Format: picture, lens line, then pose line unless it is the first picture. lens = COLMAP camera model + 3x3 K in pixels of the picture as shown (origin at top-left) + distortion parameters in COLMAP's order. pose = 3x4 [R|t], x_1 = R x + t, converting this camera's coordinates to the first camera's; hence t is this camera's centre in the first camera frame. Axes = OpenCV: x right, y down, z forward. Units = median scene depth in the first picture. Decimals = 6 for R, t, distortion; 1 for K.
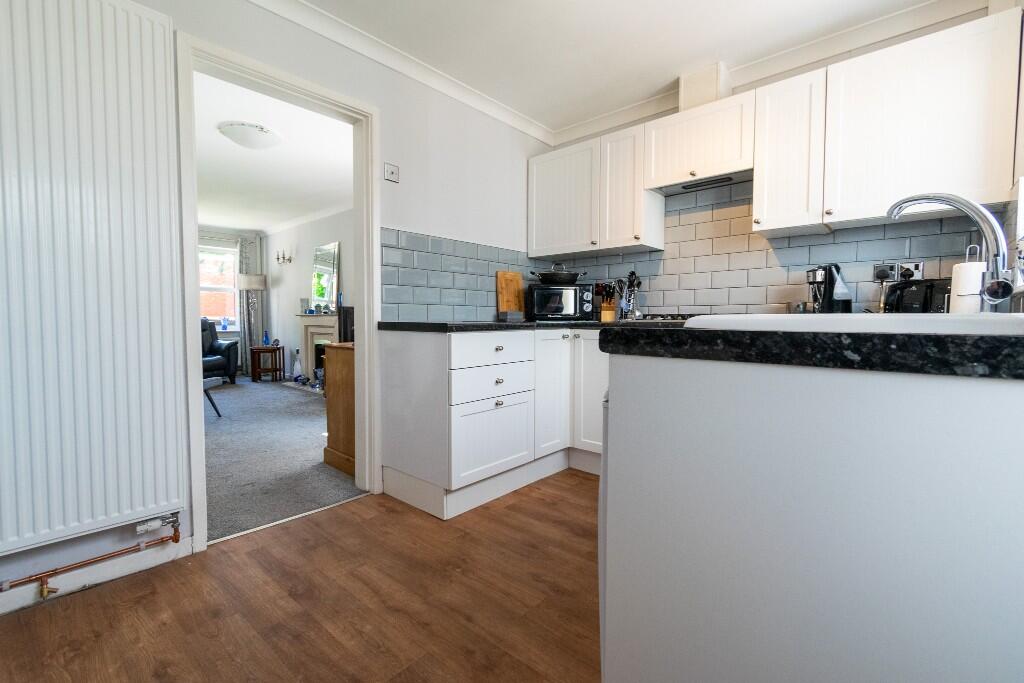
lens RADIAL K [[454.5, 0, 514.9], [0, 454.5, 335.8], [0, 0, 1]] dist [-0.000352, -0.000059]
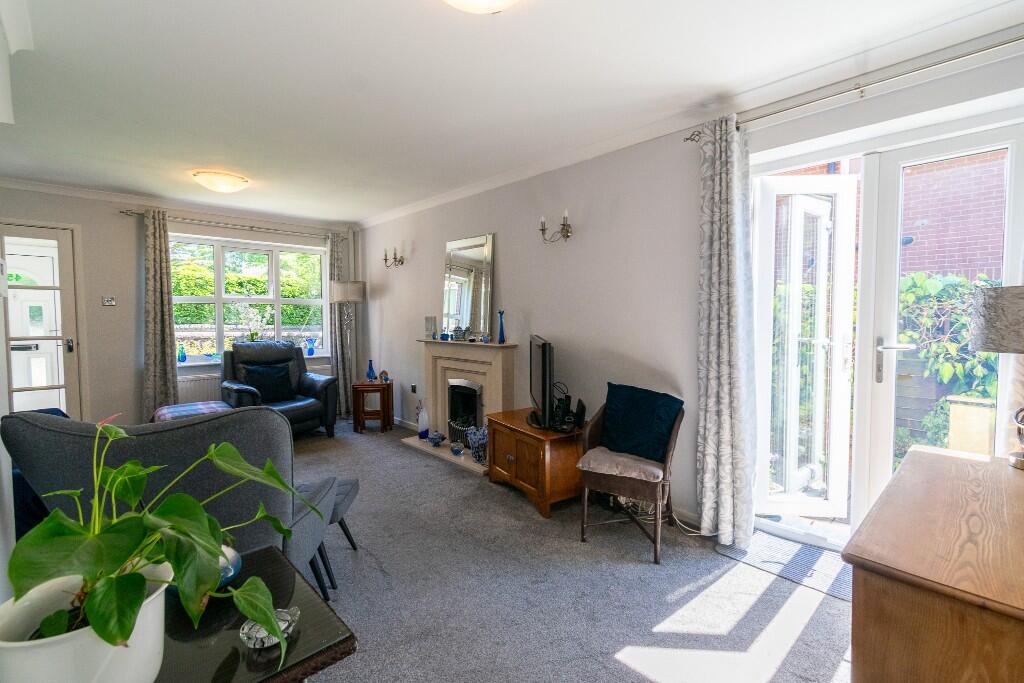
lens RADIAL K [[454.5, 0, 508.9], [0, 454.5, 344.3], [0, 0, 1]] dist [-0.000352, -0.000059]
pose [[0.995895, 0.004401, -0.090412, -0.265796], [-0.002612, 0.999799, 0.019897, -0.051450], [0.090481, -0.019579, 0.995706, 0.303219]]
